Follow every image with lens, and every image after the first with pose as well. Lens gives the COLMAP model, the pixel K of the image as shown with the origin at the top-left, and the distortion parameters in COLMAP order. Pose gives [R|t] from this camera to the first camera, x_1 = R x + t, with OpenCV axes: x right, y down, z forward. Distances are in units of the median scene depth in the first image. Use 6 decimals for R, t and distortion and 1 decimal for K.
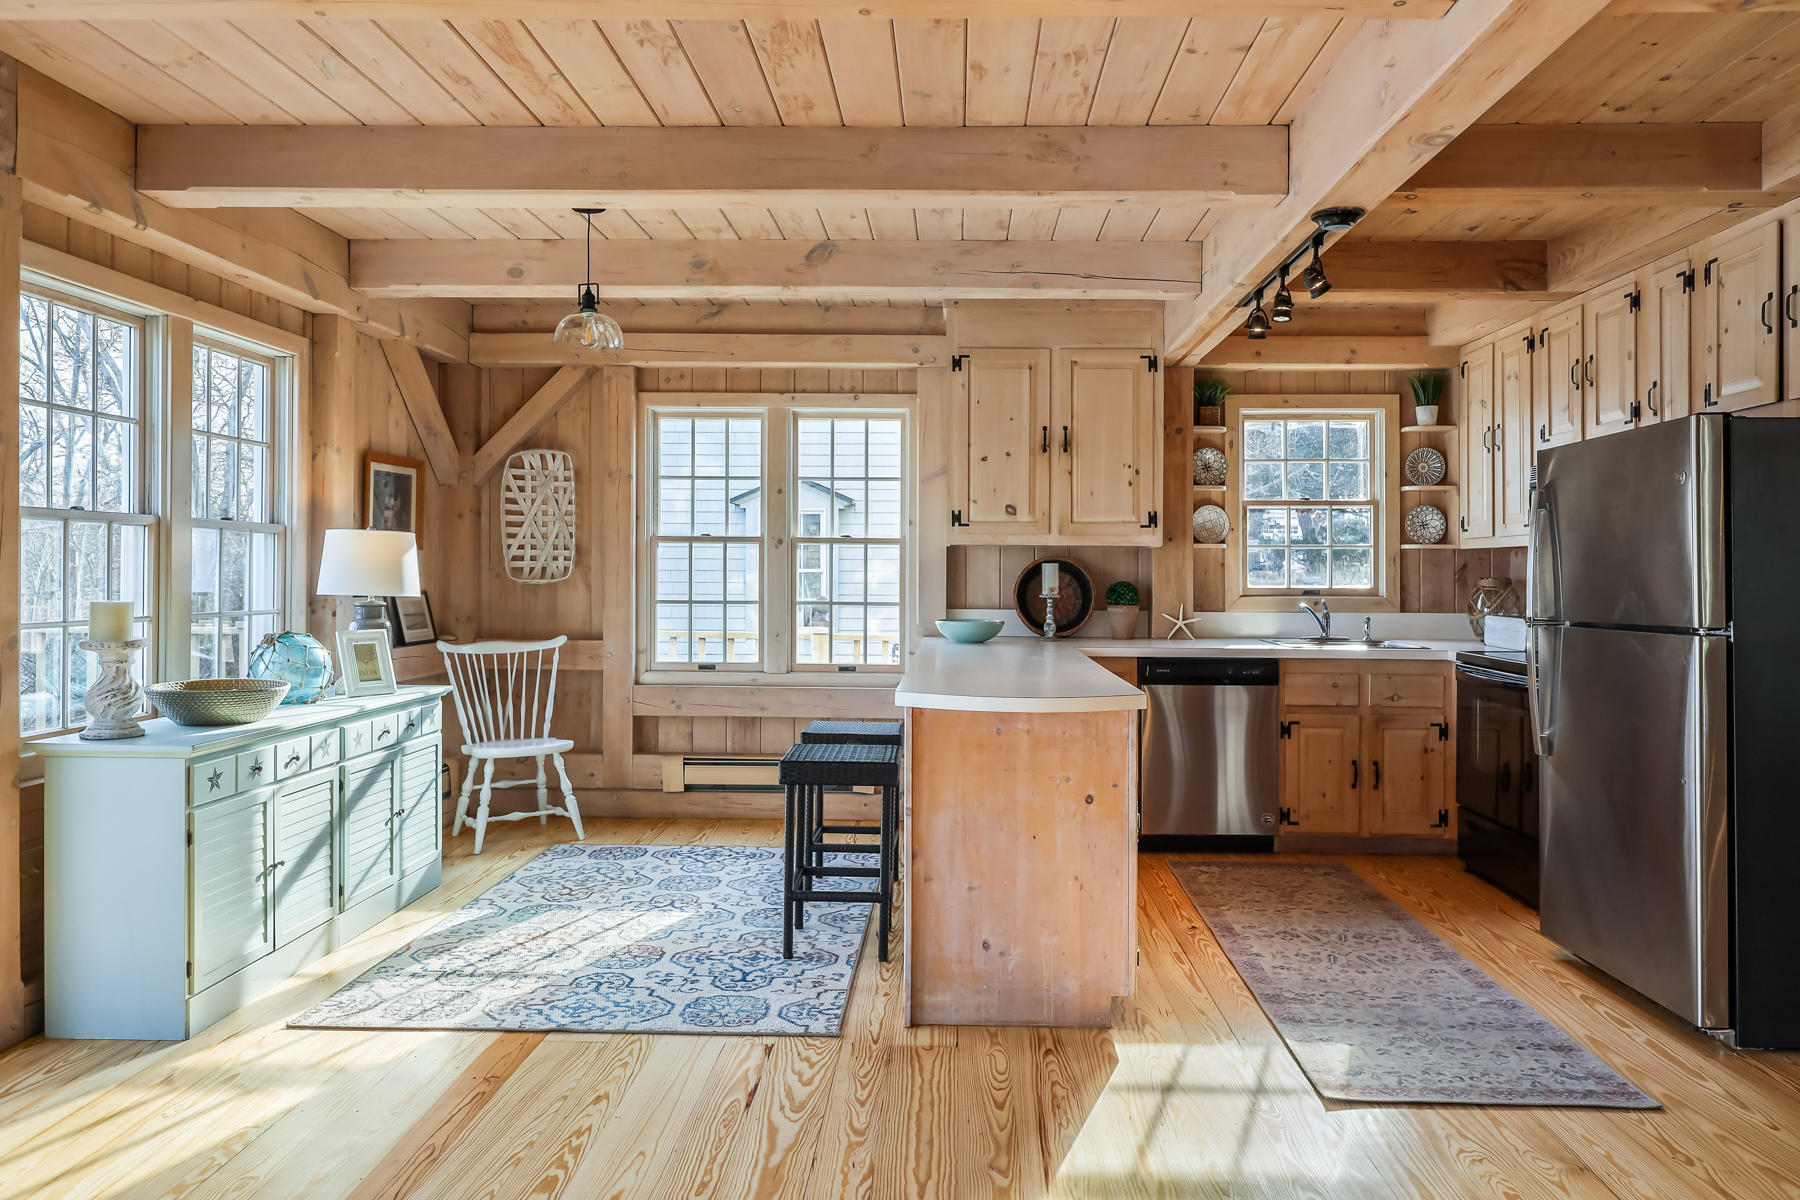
lens RADIAL K [[1166.6, 0, 942.1], [0, 1166.6, 570.5], [0, 0, 1]] dist [0.006319, -0.000921]
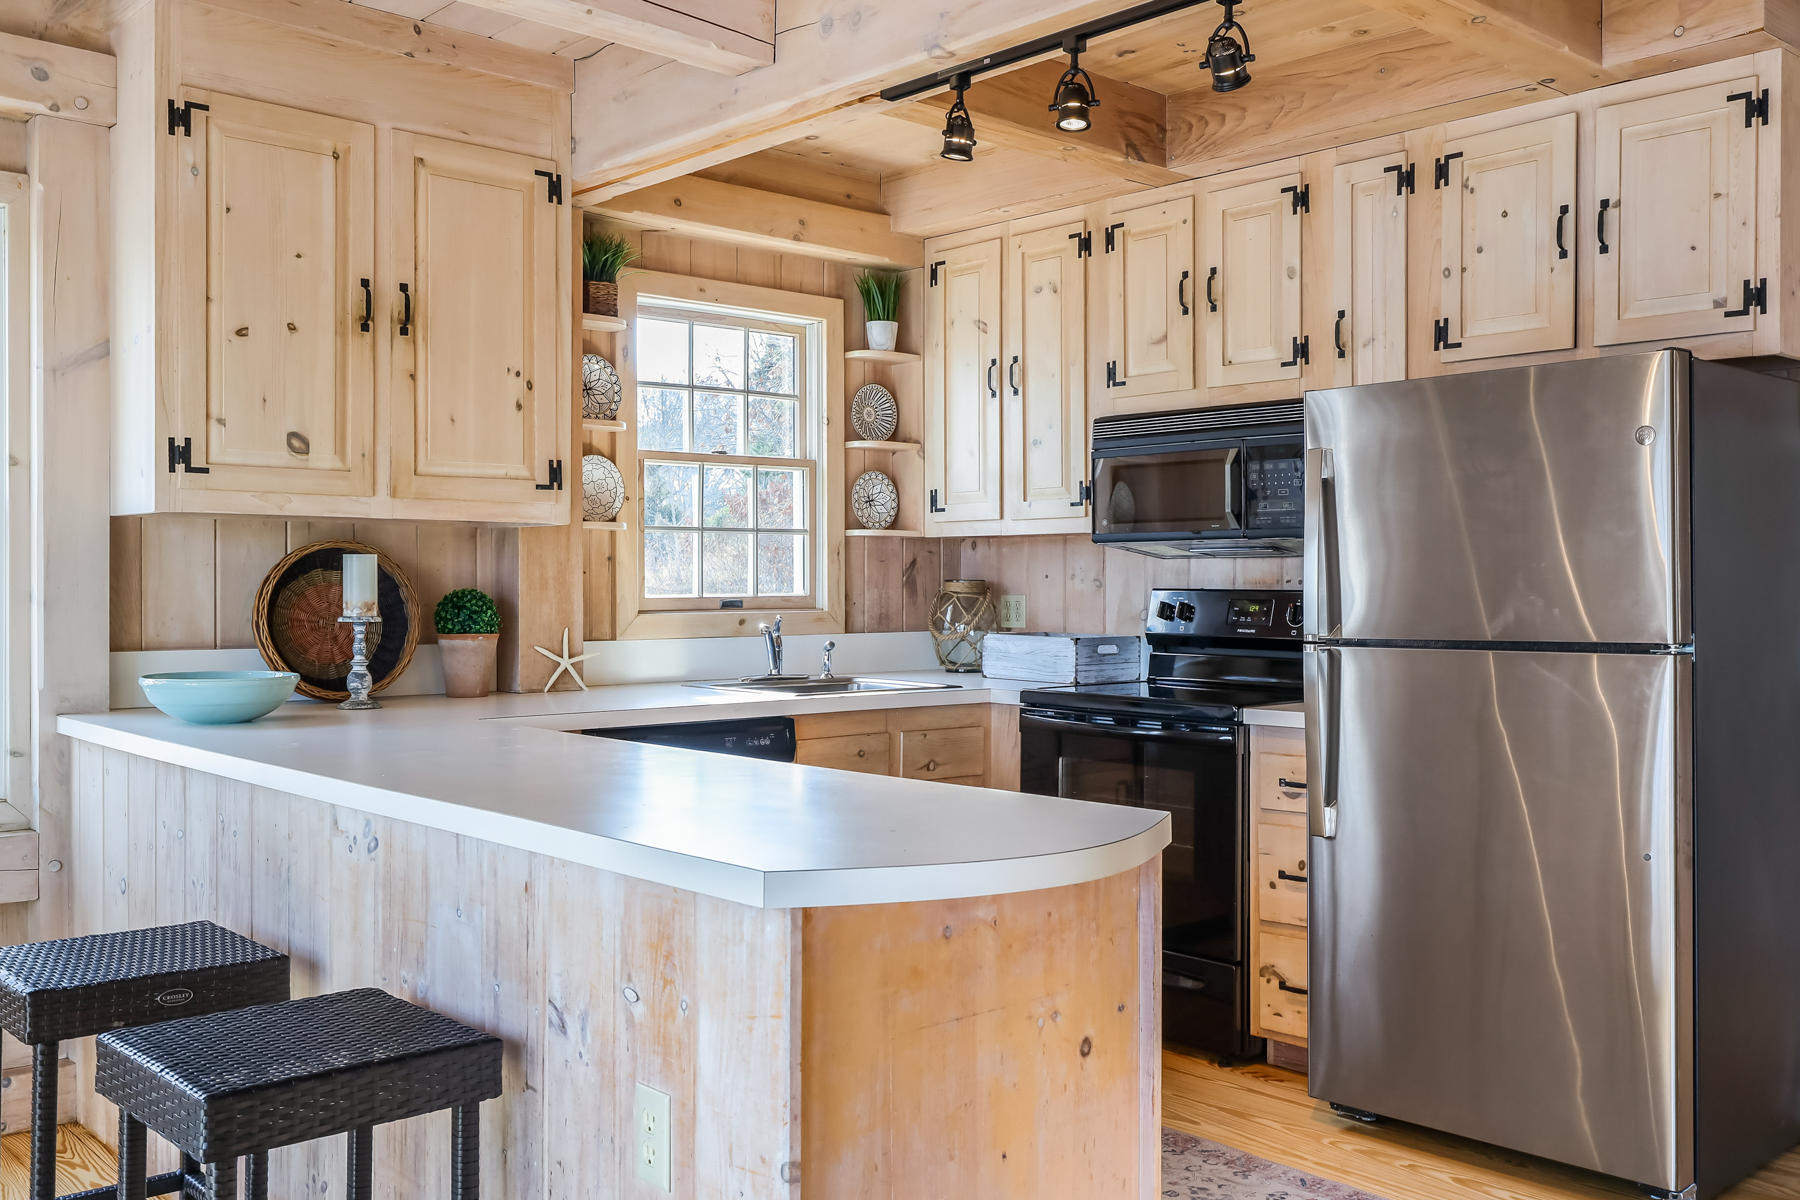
lens RADIAL K [[1618.5, 0, 907.1], [0, 1618.5, 587.4], [0, 0, 1]] dist [-0.000556, 0.010564]
pose [[0.725288, -0.007629, 0.688404, -0.220599], [0.001941, 0.999957, 0.009037, 0.002330], [-0.688443, -0.005218, 0.725272, 0.337970]]
